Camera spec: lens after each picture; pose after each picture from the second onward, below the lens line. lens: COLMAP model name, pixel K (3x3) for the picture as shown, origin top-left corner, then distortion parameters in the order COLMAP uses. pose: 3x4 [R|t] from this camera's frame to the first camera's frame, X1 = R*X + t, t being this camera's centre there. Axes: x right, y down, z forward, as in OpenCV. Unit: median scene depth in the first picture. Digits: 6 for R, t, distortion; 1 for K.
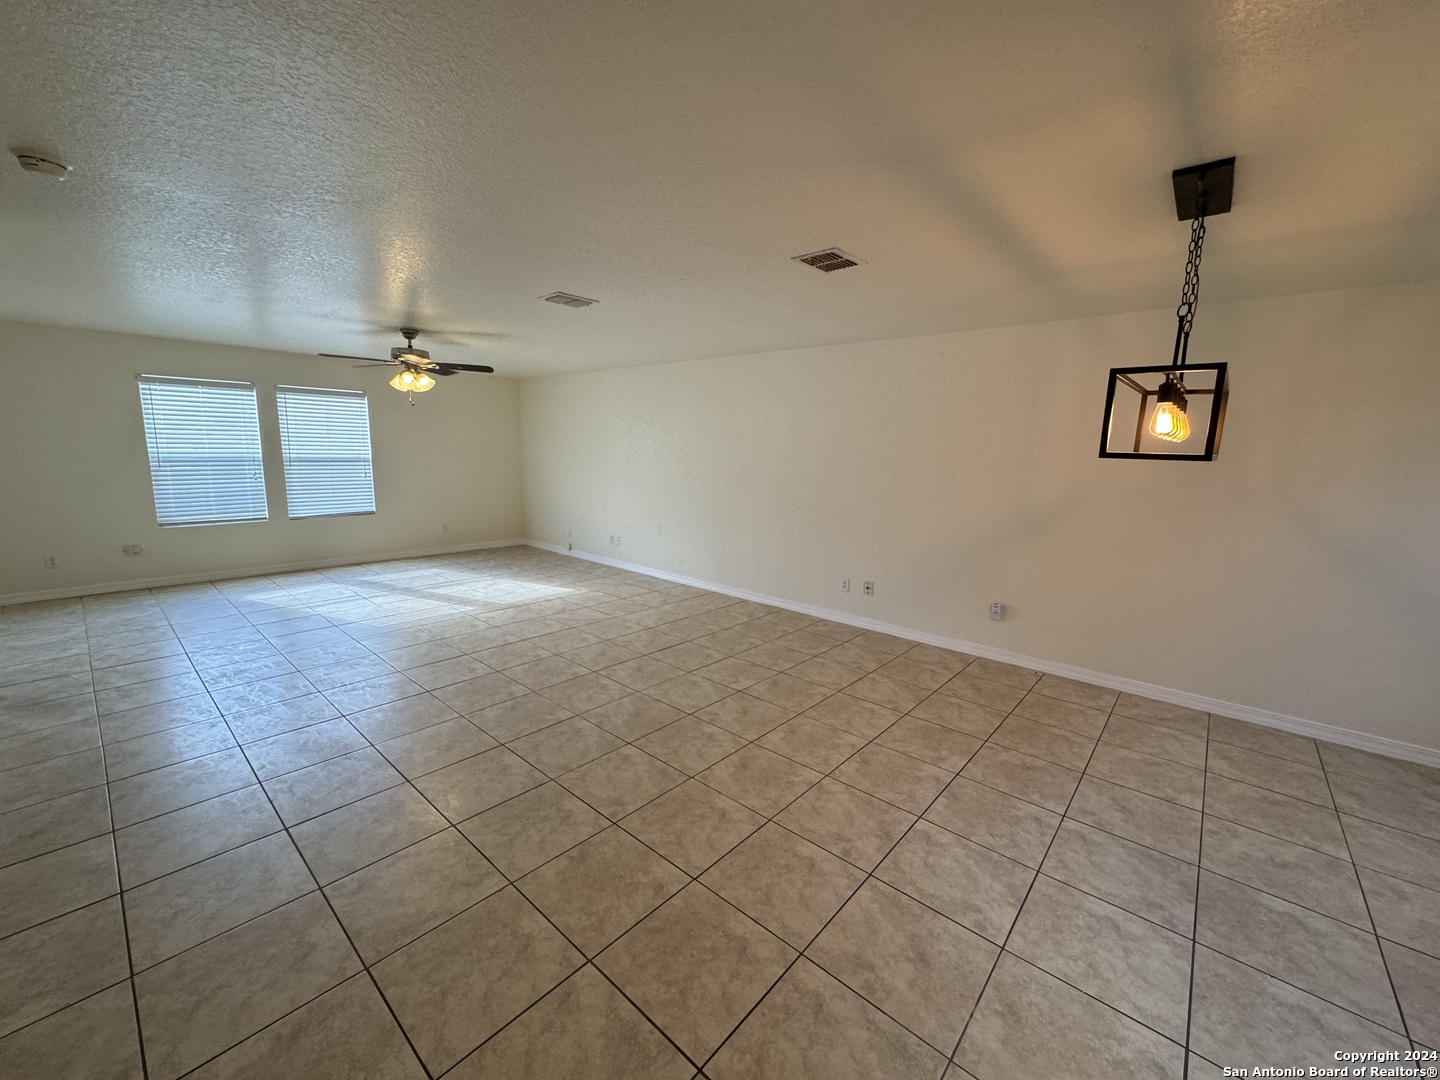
lens RADIAL K [[572.5, 0, 718.3], [0, 572.5, 540.5], [0, 0, 1]] dist [0.000805, 0.000034]
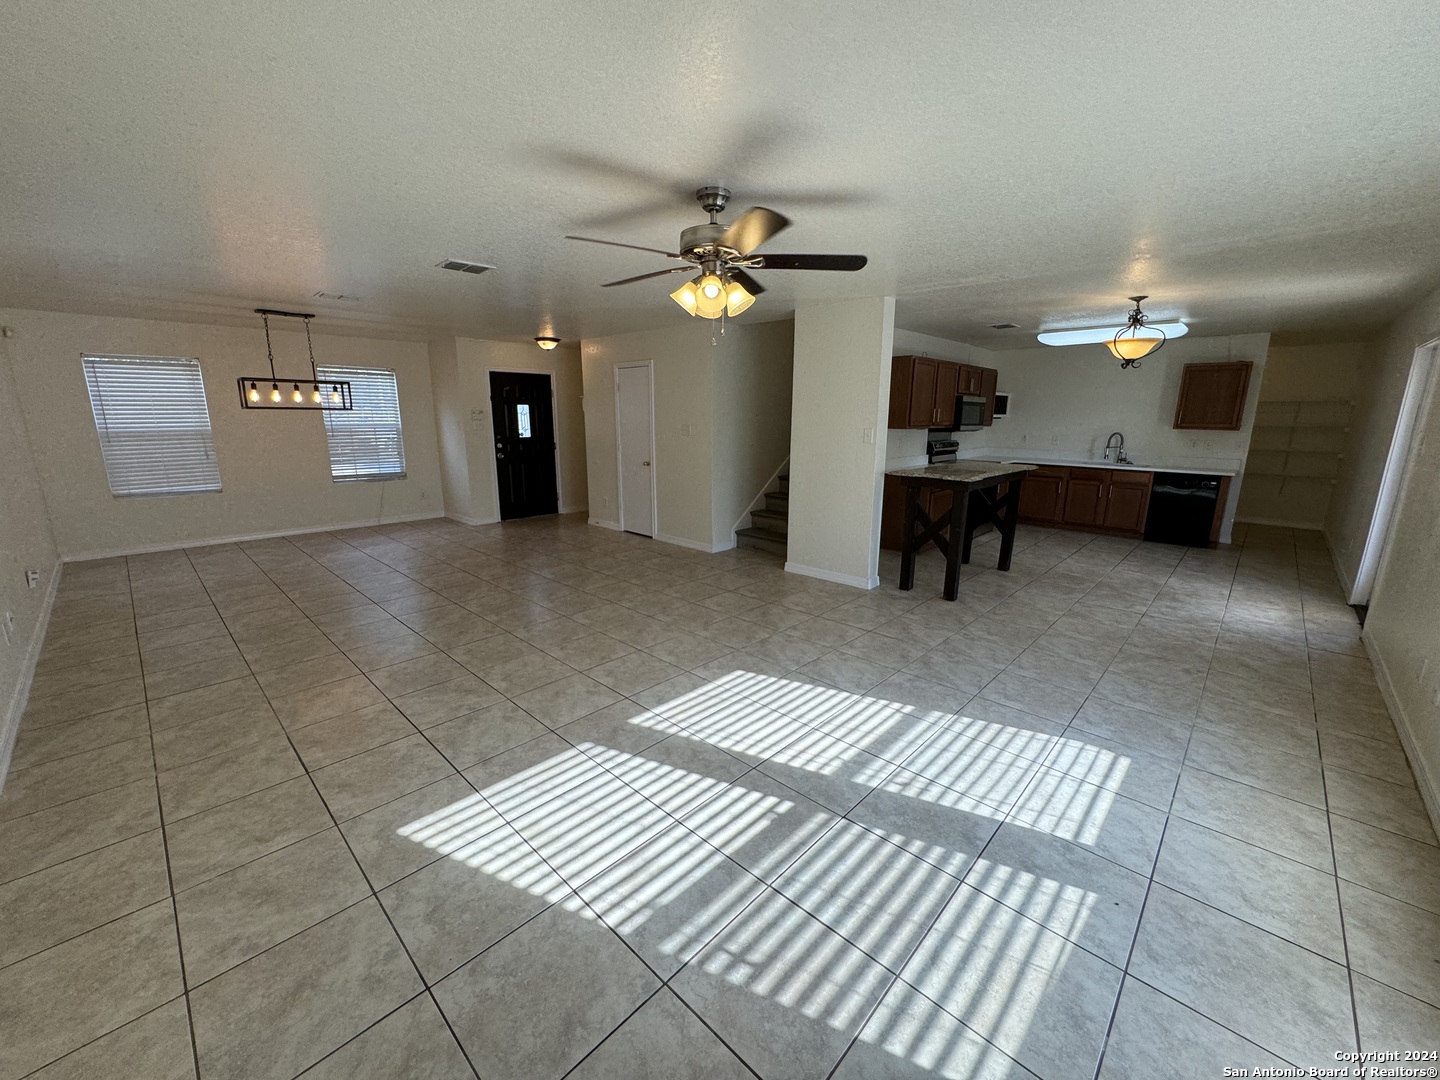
lens RADIAL K [[572.5, 0, 720.0], [0, 572.5, 541.5], [0, 0, 1]] dist [0.000805, 0.000034]
pose [[-0.998824, -0.038234, 0.029813, -0.523736], [-0.024426, 0.927999, 0.371780, -0.245390], [-0.041881, 0.370615, -0.927842, 1.444478]]
